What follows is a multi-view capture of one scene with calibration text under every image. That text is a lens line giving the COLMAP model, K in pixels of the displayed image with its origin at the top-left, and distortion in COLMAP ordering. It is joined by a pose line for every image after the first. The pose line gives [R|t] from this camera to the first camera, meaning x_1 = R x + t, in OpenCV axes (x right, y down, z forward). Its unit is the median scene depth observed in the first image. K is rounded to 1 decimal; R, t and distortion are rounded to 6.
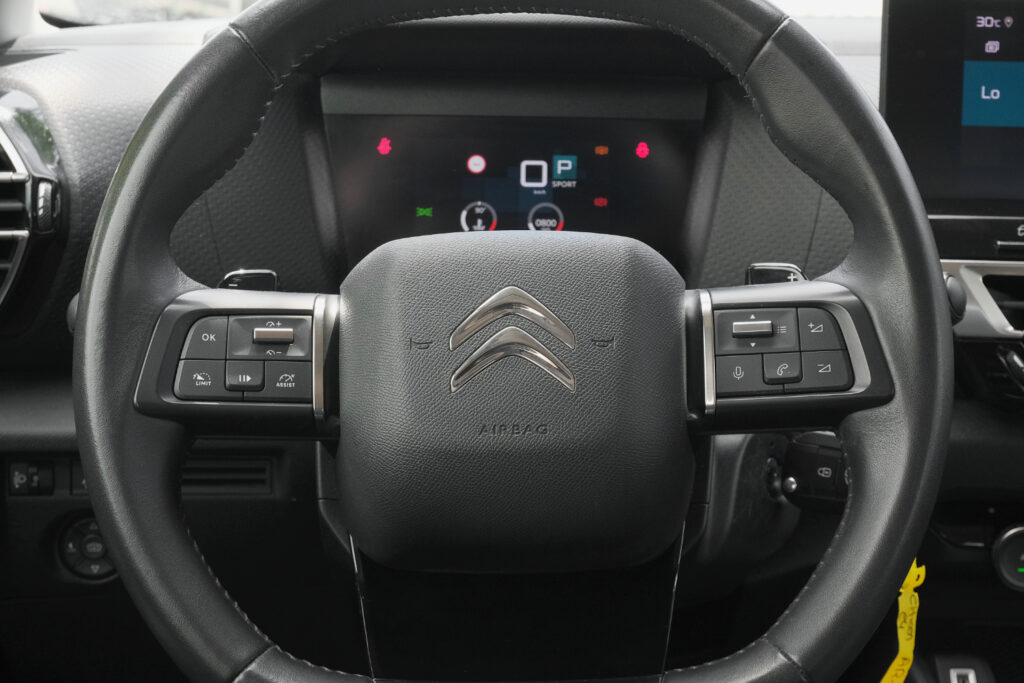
lens RADIAL K [[2075.0, 0, 514.1], [0, 2075.0, 341.1], [0, 0, 1]] dist [0.037204, 0.000000]
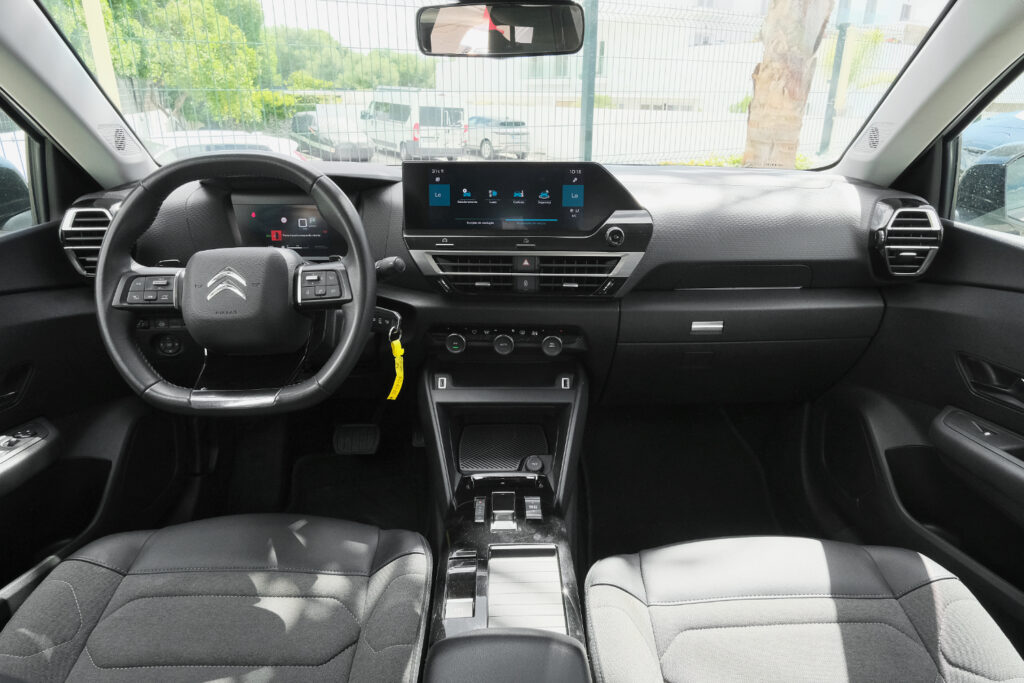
lens RADIAL K [[645.3, 0, 519.2], [0, 645.3, 345.0], [0, 0, 1]] dist [-0.009924, 0.009799]
pose [[0.999792, -0.018711, 0.008136, 0.346147], [0.017471, 0.991065, 0.132233, -0.023703], [-0.010537, -0.132063, 0.991185, 0.023994]]
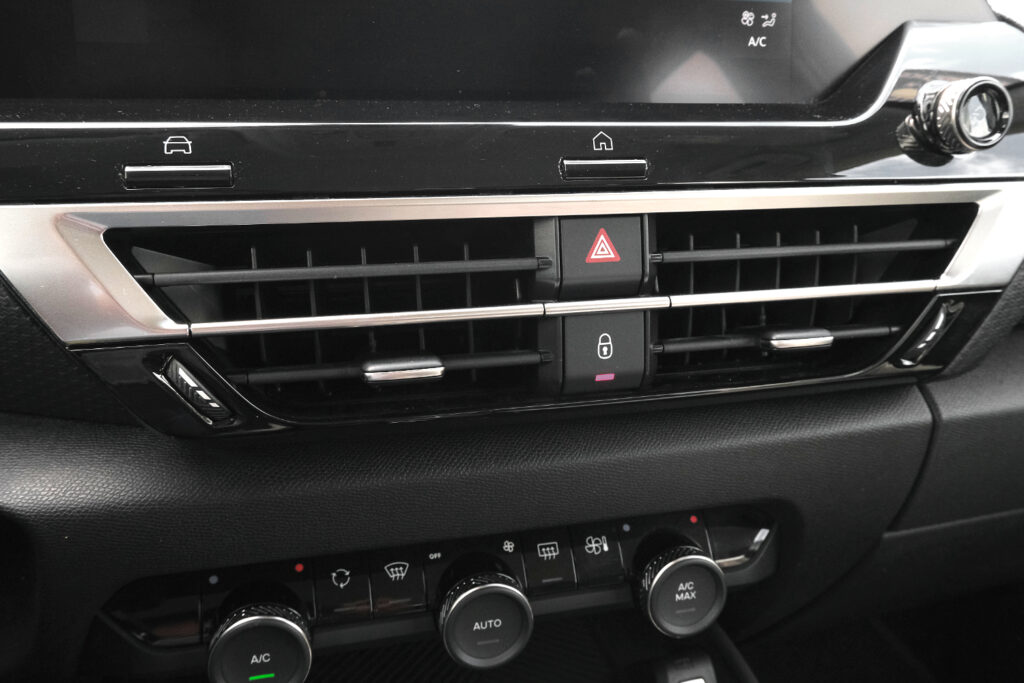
lens RADIAL K [[868.7, 0, 518.6], [0, 868.7, 332.2], [0, 0, 1]] dist [0.002447, -0.005595]
pose [[0.942958, -0.094239, 0.319295, 0.252921], [0.069250, 0.993643, 0.088758, -0.017683], [-0.325630, -0.061583, 0.943490, 0.747312]]
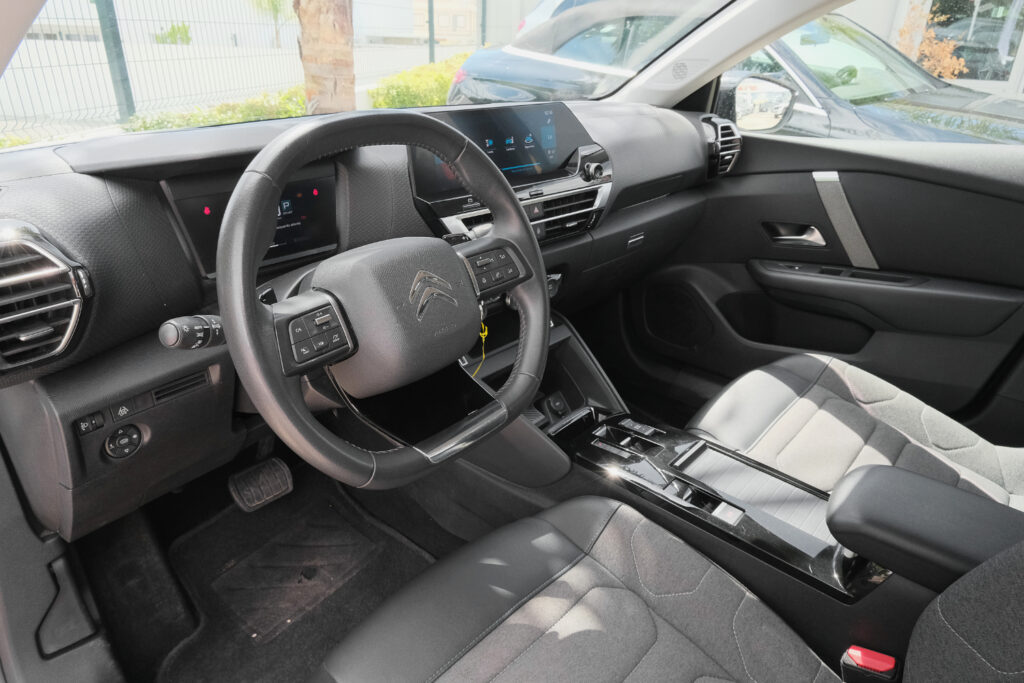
lens RADIAL K [[645.3, 0, 512.9], [0, 645.3, 342.6], [0, 0, 1]] dist [-0.009924, 0.009799]
pose [[0.682483, -0.318485, 0.657863, -0.346050], [0.163544, 0.943792, 0.287245, -0.112260], [-0.712370, -0.088450, 0.696208, 0.339718]]
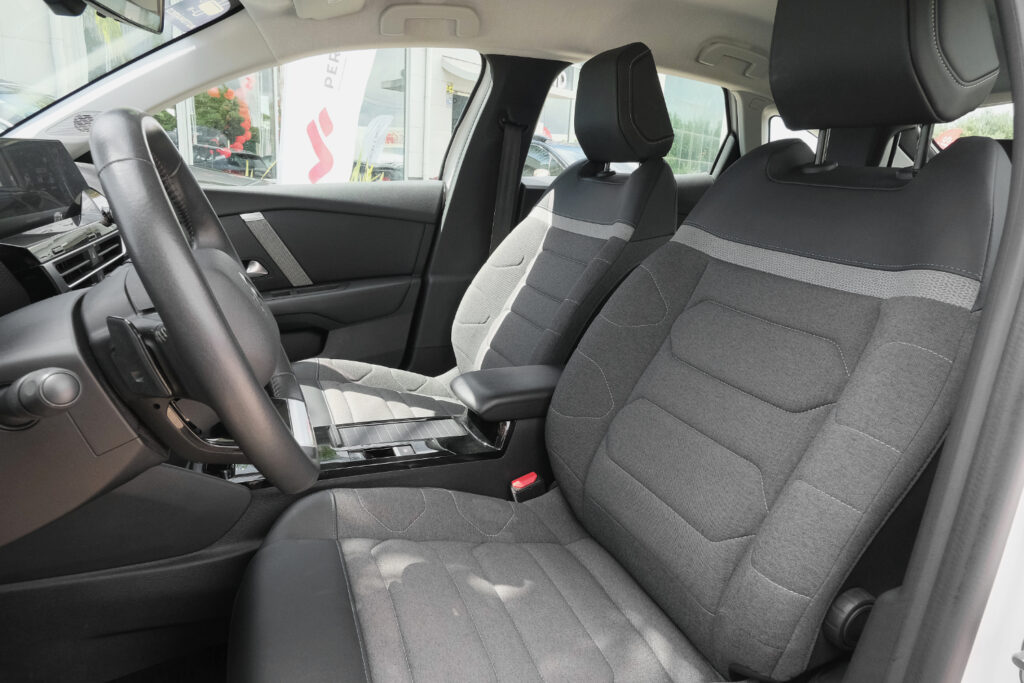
lens RADIAL K [[645.3, 0, 516.4], [0, 645.3, 344.3], [0, 0, 1]] dist [-0.009924, 0.009799]
pose [[-0.364611, -0.294770, 0.883272, -0.615308], [0.146043, 0.918729, 0.366889, -0.142928], [-0.919636, 0.262768, -0.291930, 0.768811]]
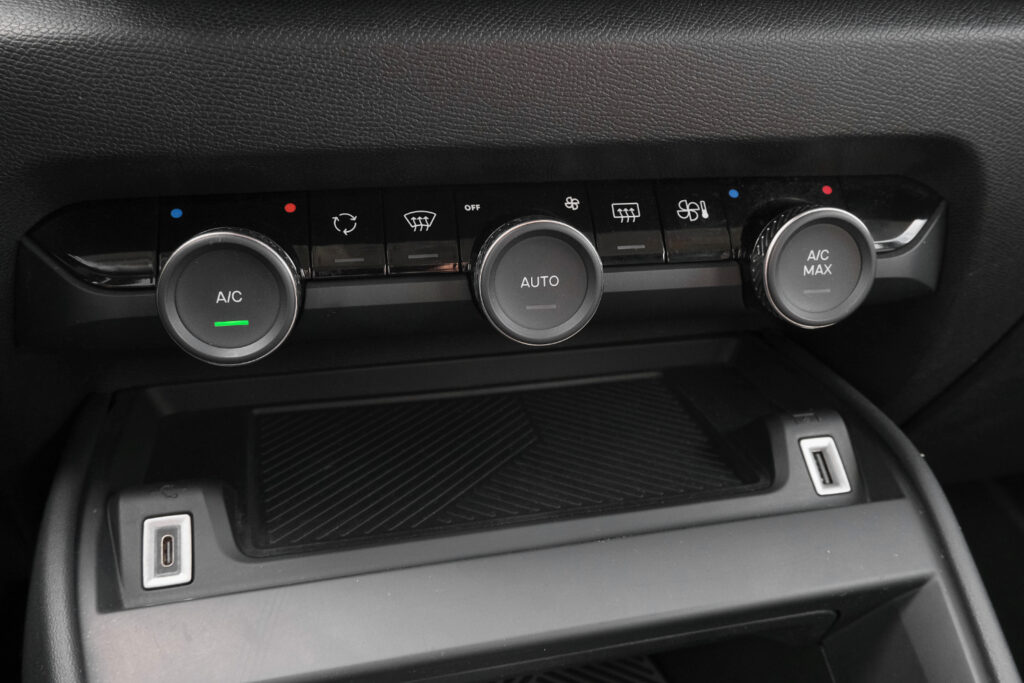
lens RADIAL K [[868.7, 0, 517.9], [0, 868.7, 340.7], [0, 0, 1]] dist [0.002447, -0.005595]
pose [[0.971063, -0.100937, 0.216443, 0.275018], [0.076245, 0.989895, 0.119560, 0.097548], [-0.226324, -0.099598, 0.968947, 0.816312]]
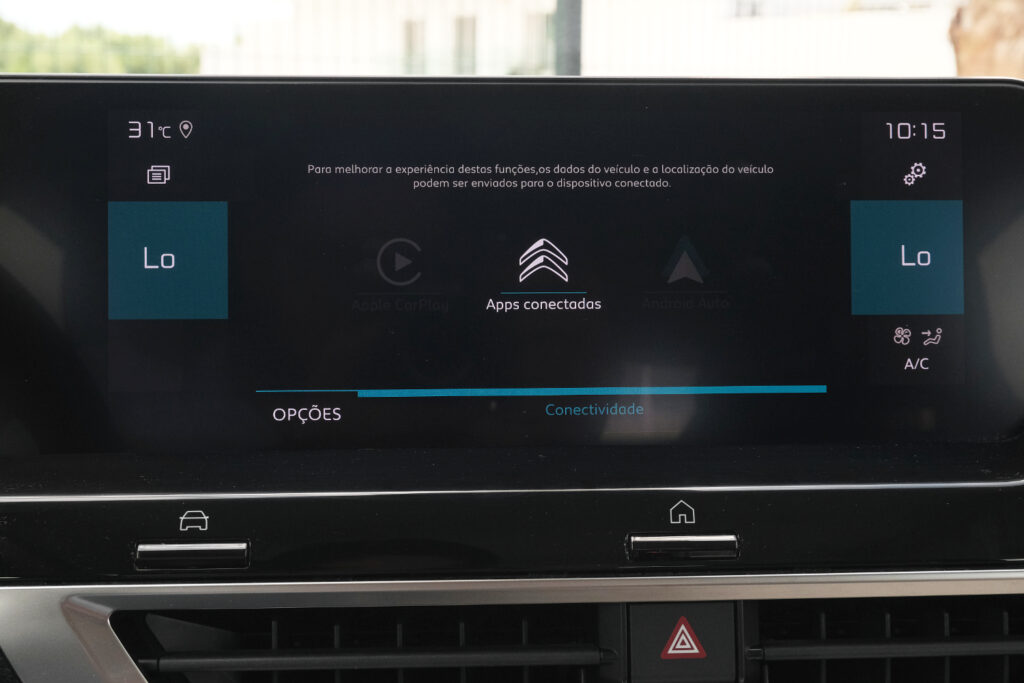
lens RADIAL K [[1406.8, 0, 515.7], [0, 1406.8, 339.3], [0, 0, 1]] dist [-0.009477, 0.000000]
pose [[0.992903, -0.029858, 0.115116, 0.286097], [0.039169, 0.996066, -0.079491, -0.067065], [-0.112290, 0.083436, 0.990166, 0.643524]]
